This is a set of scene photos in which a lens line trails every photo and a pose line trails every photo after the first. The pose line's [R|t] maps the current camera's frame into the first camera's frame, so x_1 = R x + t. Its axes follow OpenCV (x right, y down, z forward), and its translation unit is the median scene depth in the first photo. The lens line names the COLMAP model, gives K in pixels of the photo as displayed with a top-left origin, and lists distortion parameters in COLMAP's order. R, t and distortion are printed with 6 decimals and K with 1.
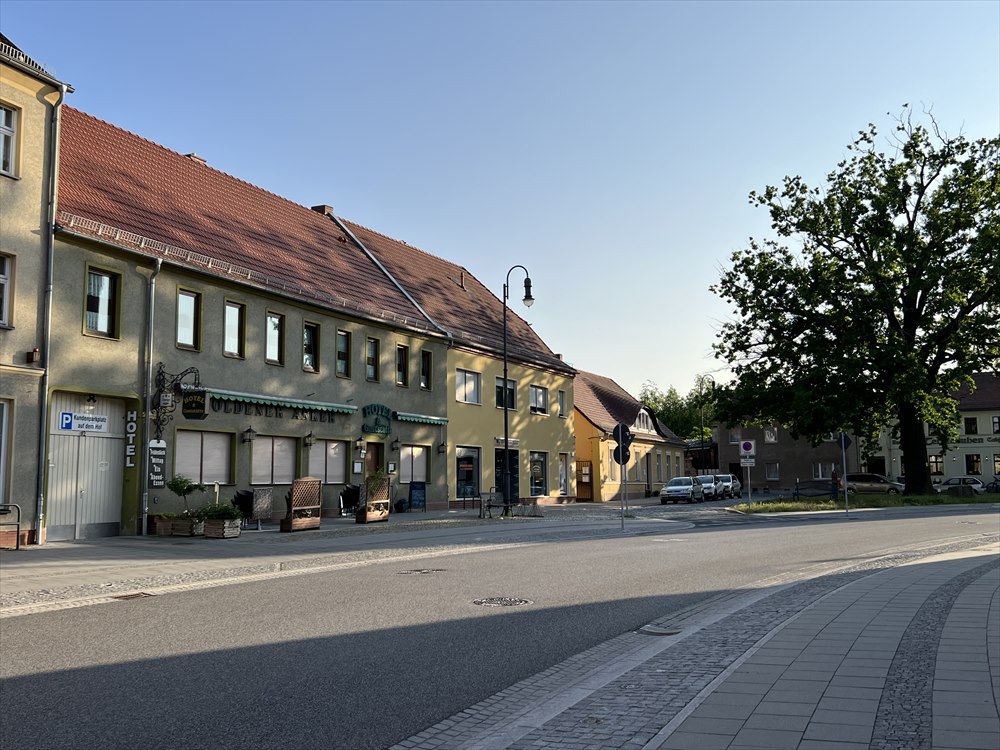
lens RADIAL K [[970.1, 0, 500.0], [0, 970.1, 375.0], [0, 0, 1]] dist [0.091989, -0.132816]
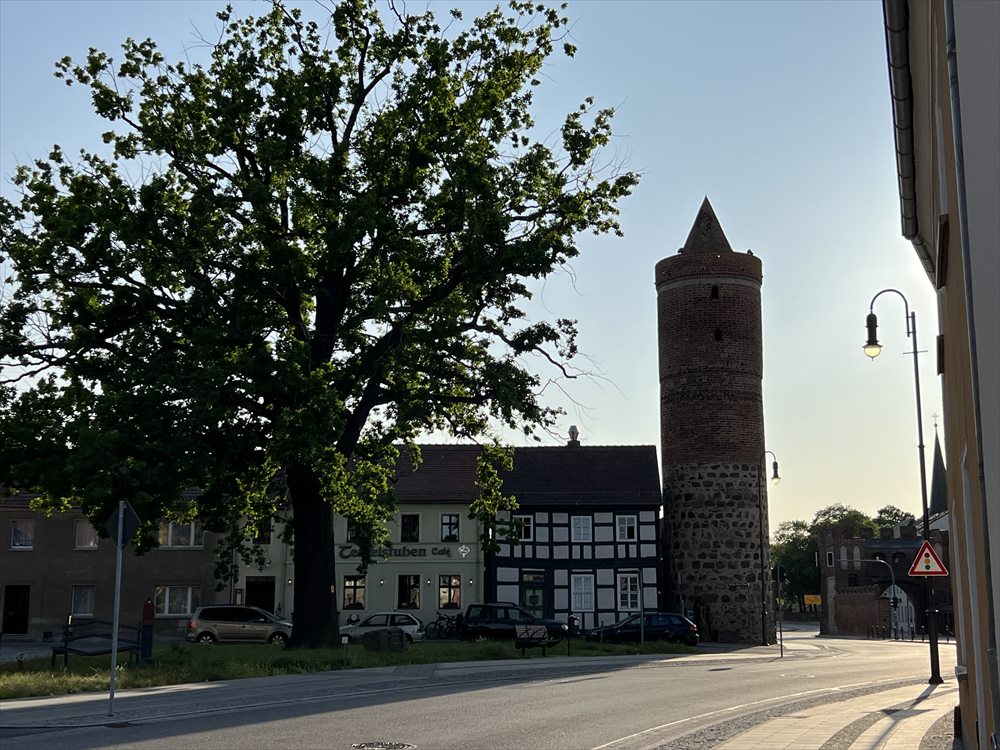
lens RADIAL K [[1326.6, 0, 500.0], [0, 1326.6, 375.0], [0, 0, 1]] dist [0.092672, -0.027283]
pose [[0.870469, 0.096889, 0.482593, 0.135988], [-0.062481, 0.994254, -0.086915, 0.028958], [-0.488241, 0.045504, 0.871522, 0.282621]]
